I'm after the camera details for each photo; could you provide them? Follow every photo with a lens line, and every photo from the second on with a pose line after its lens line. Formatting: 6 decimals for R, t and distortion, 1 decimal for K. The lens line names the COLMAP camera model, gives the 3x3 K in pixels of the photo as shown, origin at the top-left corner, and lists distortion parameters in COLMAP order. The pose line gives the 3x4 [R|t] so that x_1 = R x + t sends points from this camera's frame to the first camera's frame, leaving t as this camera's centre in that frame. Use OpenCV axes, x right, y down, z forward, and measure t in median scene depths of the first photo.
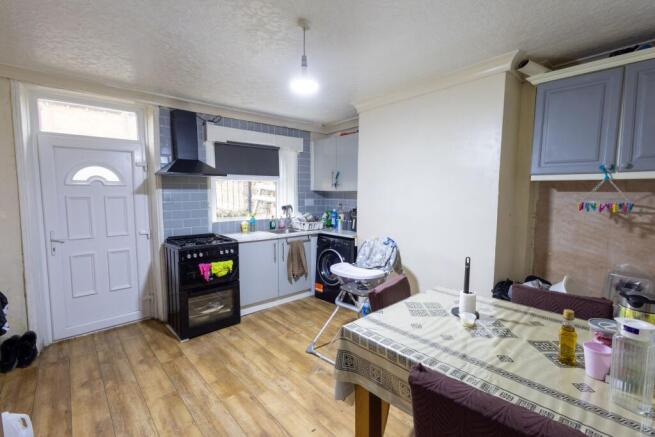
lens RADIAL K [[302.4, 0, 327.4], [0, 302.4, 214.1], [0, 0, 1]] dist [0.038647, -0.004845]
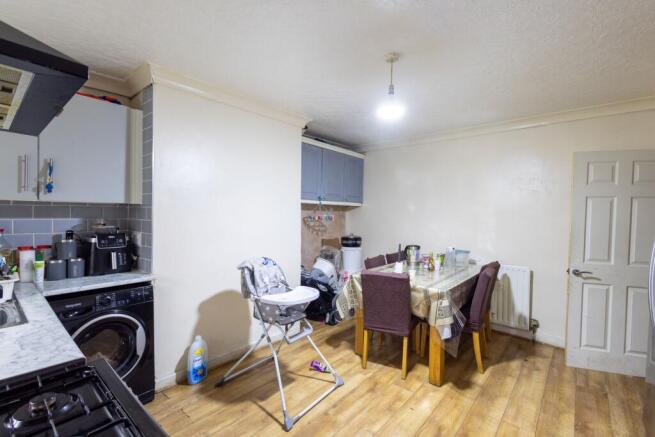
lens RADIAL K [[301.9, 0, 327.5], [0, 301.9, 218.5], [0, 0, 1]] dist [-0.001047, -0.000174]
pose [[-0.132343, -0.030629, 0.990731, -0.844963], [0.048261, 0.998138, 0.037305, -0.078476], [-0.990028, 0.052750, -0.130619, 1.058826]]
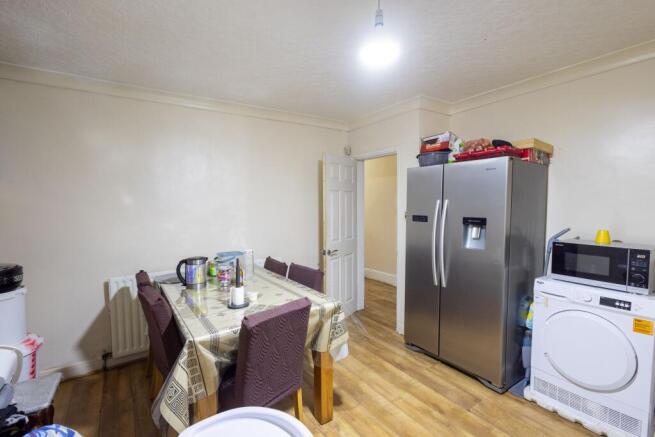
lens RADIAL K [[301.9, 0, 327.5], [0, 301.9, 218.5], [0, 0, 1]] dist [-0.001047, -0.000174]
pose [[-0.991474, -0.003470, 0.130261, -0.029668], [0.012995, 0.992030, 0.125334, -0.111467], [-0.129658, 0.125958, -0.983526, 1.326439]]
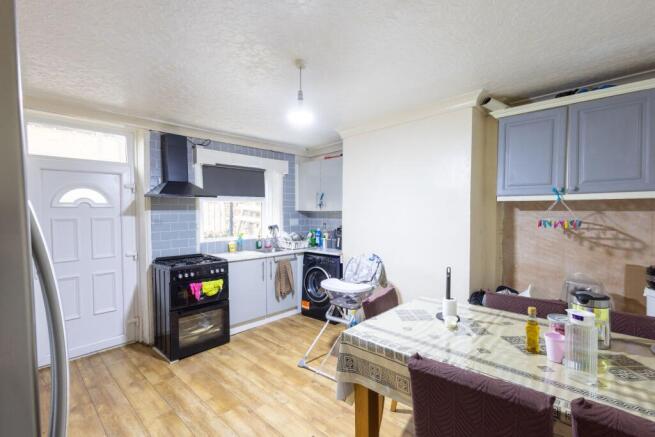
lens RADIAL K [[302.6, 0, 327.5], [0, 302.6, 218.5], [0, 0, 1]] dist [0.044656, -0.000048]
pose [[0.996869, -0.008066, 0.078663, -0.052213], [0.012135, 0.998605, -0.051382, 0.005746], [-0.078139, 0.052176, 0.995576, -0.075555]]
